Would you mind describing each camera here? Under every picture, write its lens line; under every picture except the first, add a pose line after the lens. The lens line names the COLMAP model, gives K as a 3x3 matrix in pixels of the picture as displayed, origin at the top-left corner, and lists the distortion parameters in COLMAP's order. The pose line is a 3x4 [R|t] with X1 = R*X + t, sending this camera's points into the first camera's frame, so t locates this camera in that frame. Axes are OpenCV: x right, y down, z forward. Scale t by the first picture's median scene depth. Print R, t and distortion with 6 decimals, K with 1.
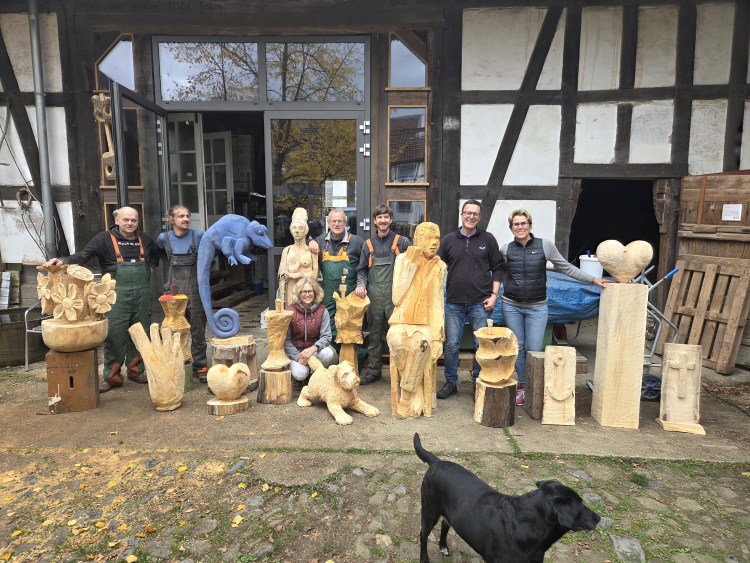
lens RADIAL K [[509.8, 0, 374.3], [0, 509.8, 280.3], [0, 0, 1]] dist [0.037626, -0.009450]
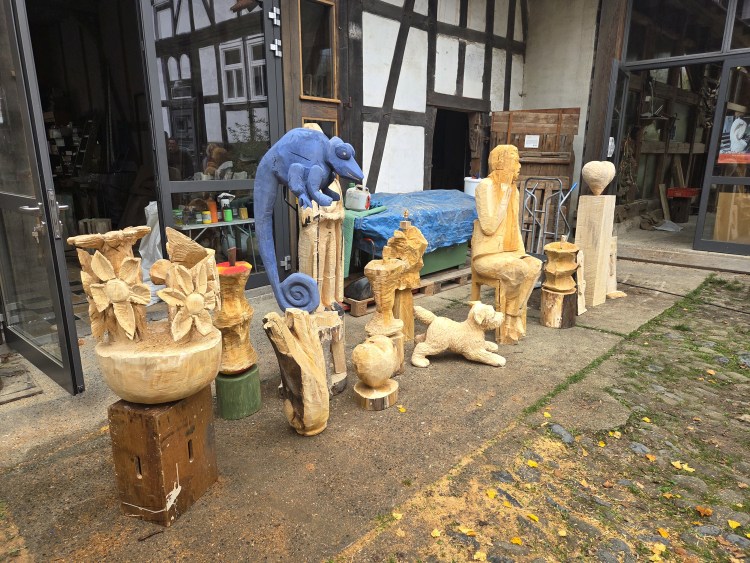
lens RADIAL K [[509.8, 0, 374.2], [0, 509.8, 284.1], [0, 0, 1]] dist [0.037626, -0.009450]
pose [[0.655187, -0.185220, 0.732409, -0.575986], [0.079292, 0.980984, 0.177151, -0.032777], [-0.751294, -0.057992, 0.657415, 0.372186]]
